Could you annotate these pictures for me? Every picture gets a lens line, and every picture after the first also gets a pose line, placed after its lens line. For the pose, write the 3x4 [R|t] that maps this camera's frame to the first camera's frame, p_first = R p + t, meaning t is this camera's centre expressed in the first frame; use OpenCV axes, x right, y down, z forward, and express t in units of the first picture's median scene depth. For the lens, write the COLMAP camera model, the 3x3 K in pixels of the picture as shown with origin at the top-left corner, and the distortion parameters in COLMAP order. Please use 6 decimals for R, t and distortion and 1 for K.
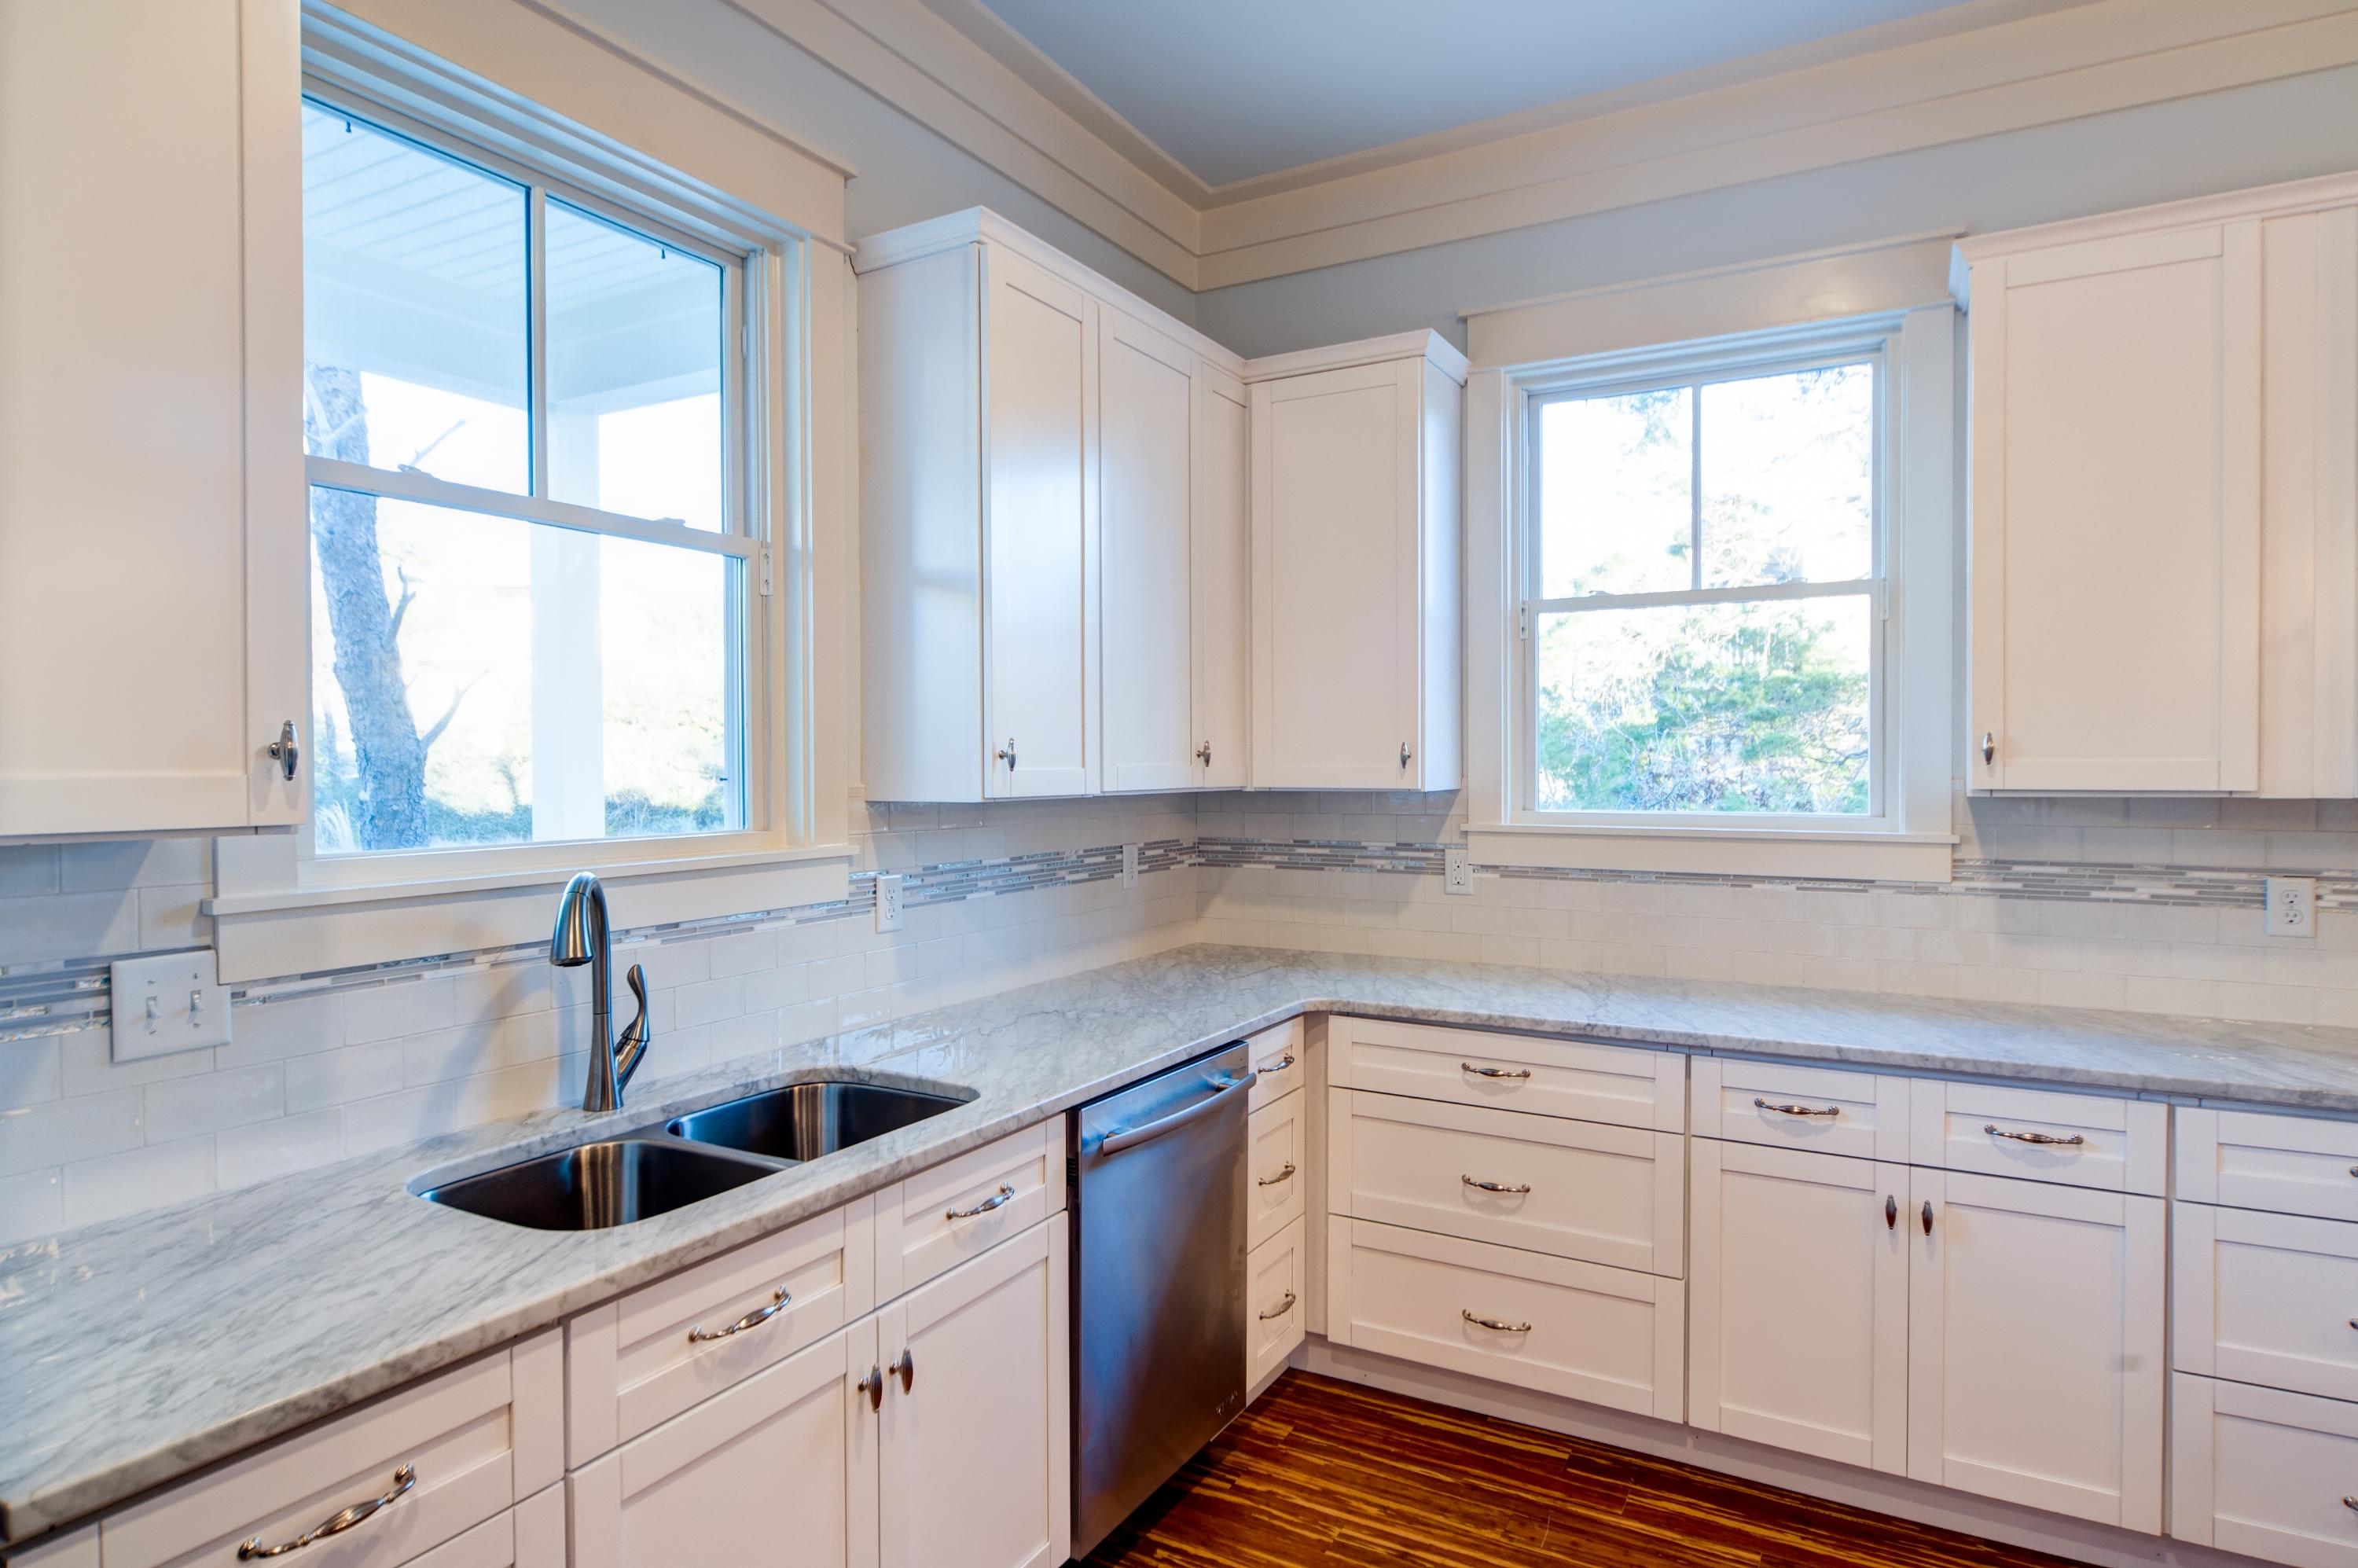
lens RADIAL K [[1274.5, 0, 1187.1], [0, 1274.5, 783.2], [0, 0, 1]] dist [0.003377, -0.003159]
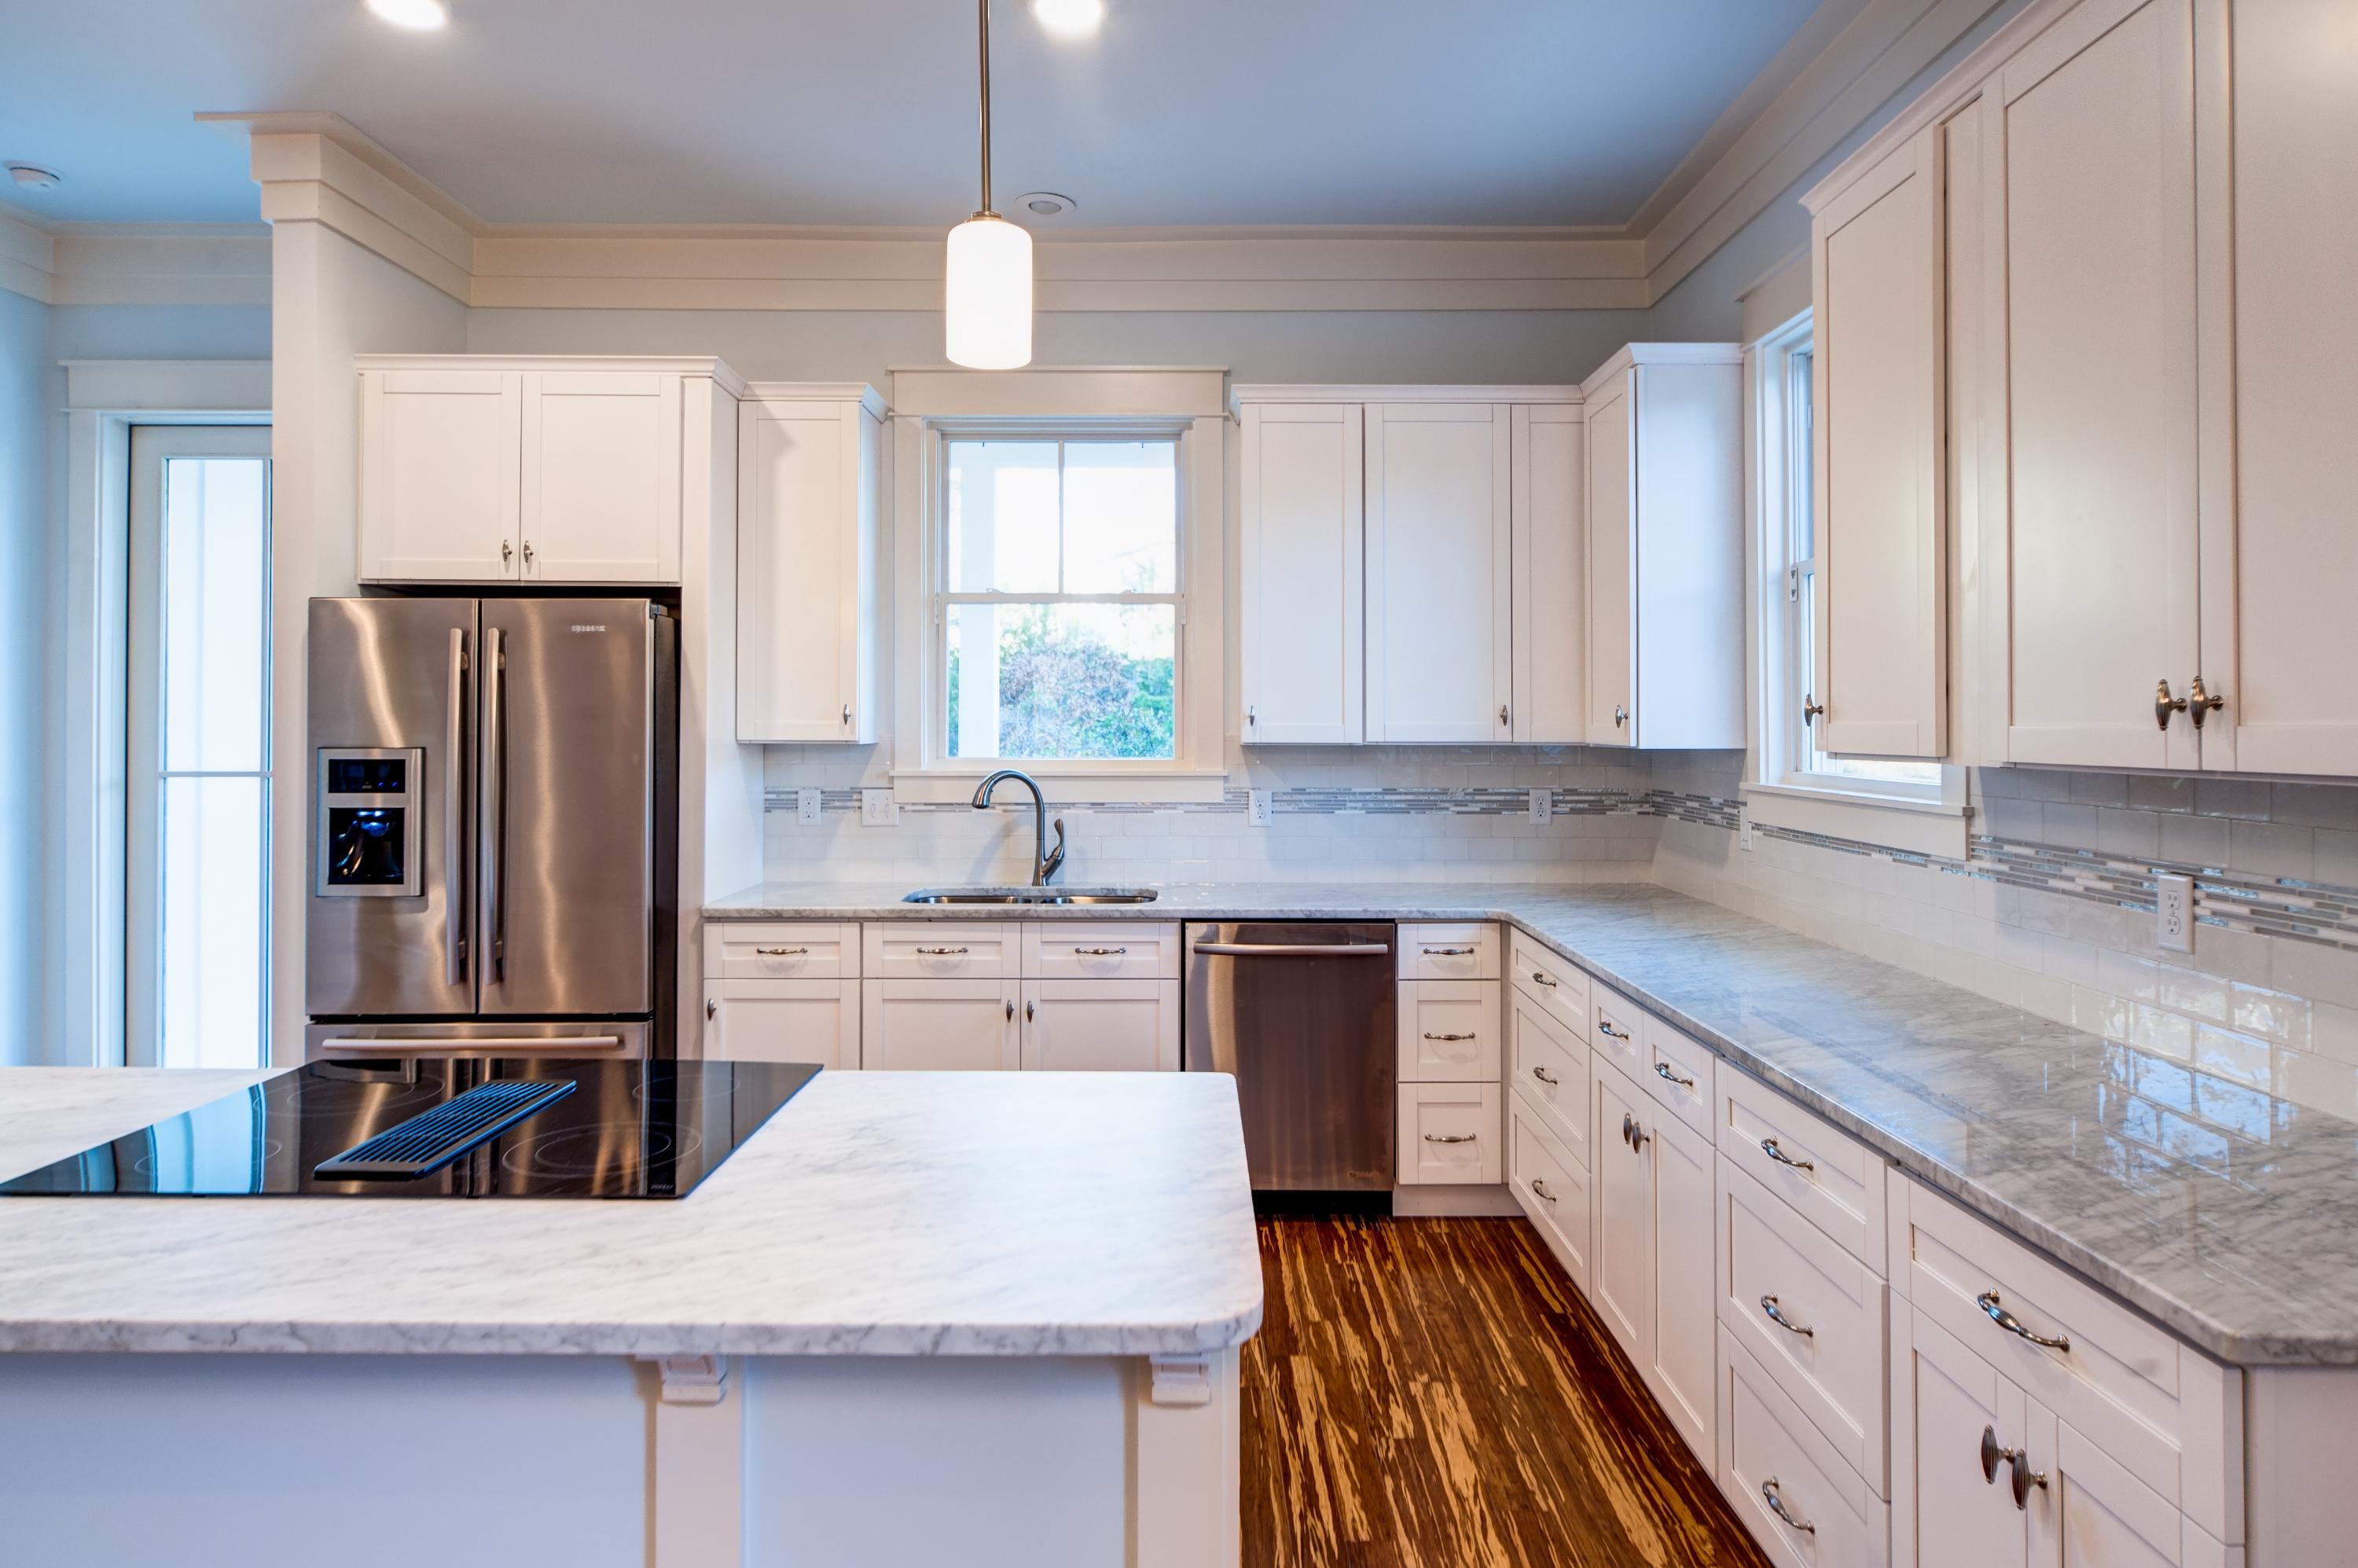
lens RADIAL K [[1393.0, 0, 1181.6], [0, 1393.0, 712.7], [0, 0, 1]] dist [-0.007968, 0.003183]
pose [[0.497538, -0.000872, -0.867442, 1.211556], [-0.018293, 0.999767, -0.011498, -0.004389], [0.867249, 0.021589, 0.497406, 0.042532]]
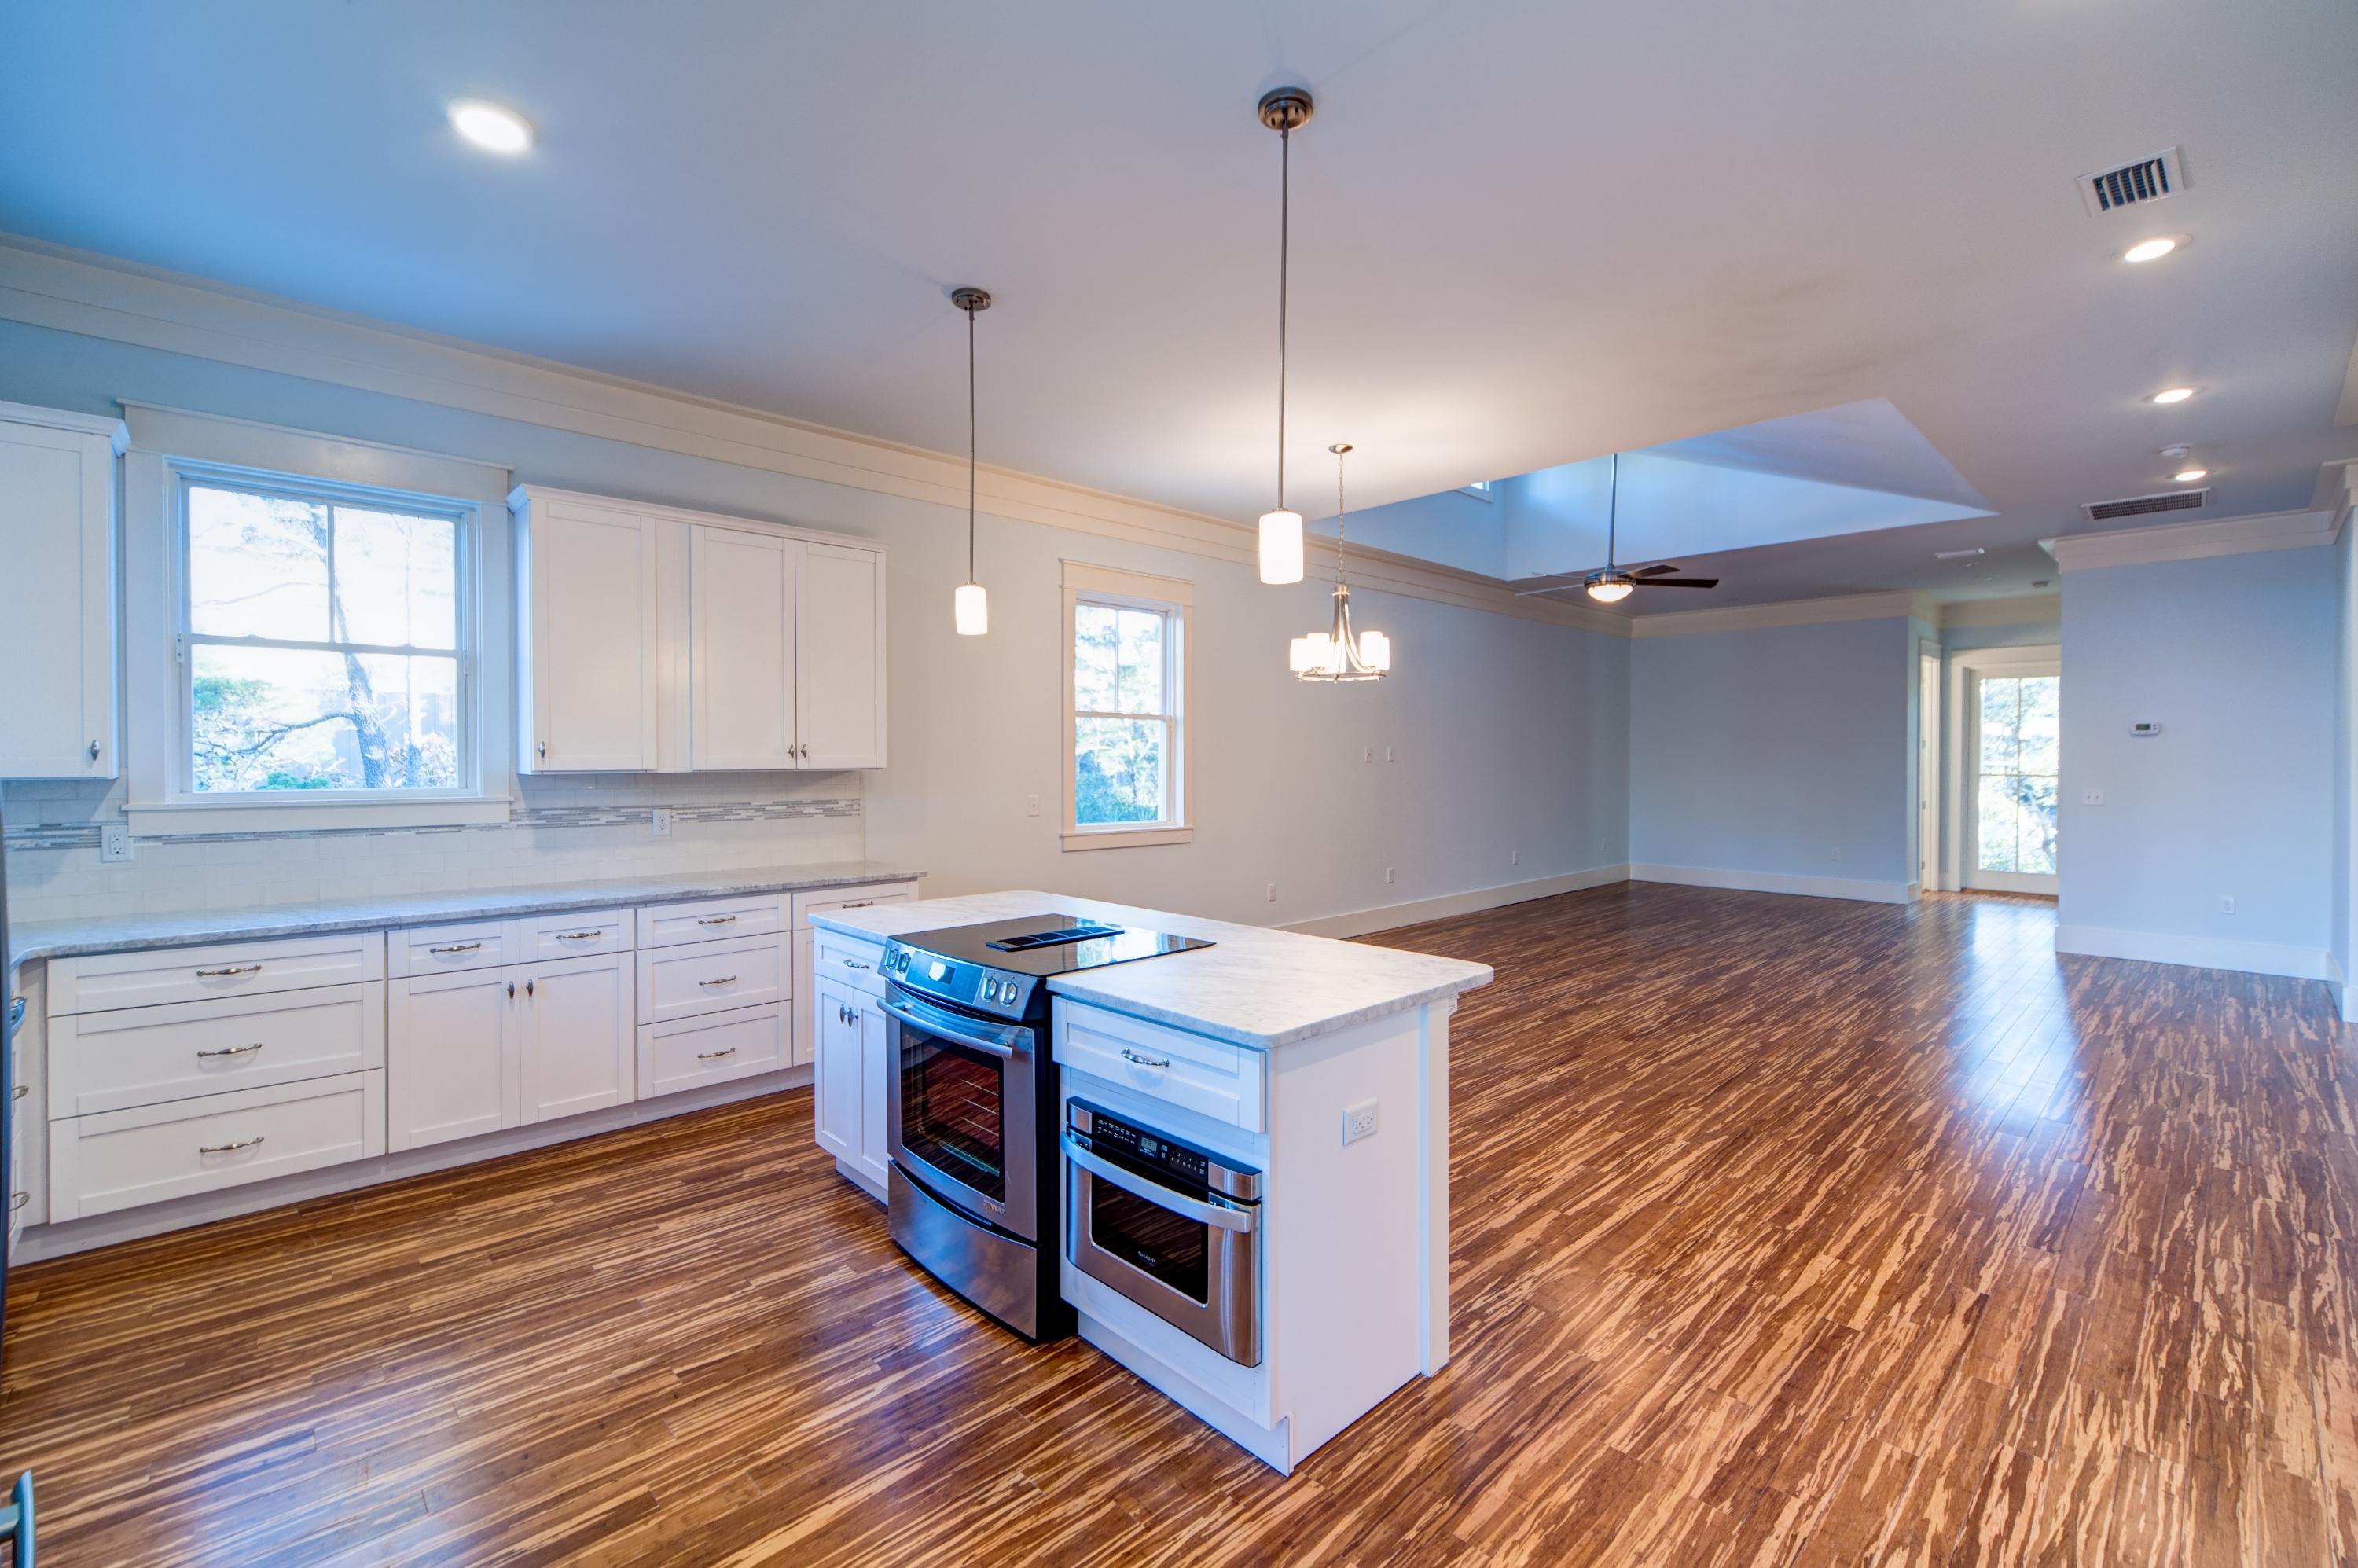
lens RADIAL K [[1015.1, 0, 1174.0], [0, 1015.1, 770.2], [0, 0, 1]] dist [-0.010527, -0.000752]
pose [[0.298834, -0.009818, 0.954255, -0.523950], [0.012092, 0.999906, 0.006501, 0.004429], [-0.954228, 0.009596, 0.298925, -0.364425]]
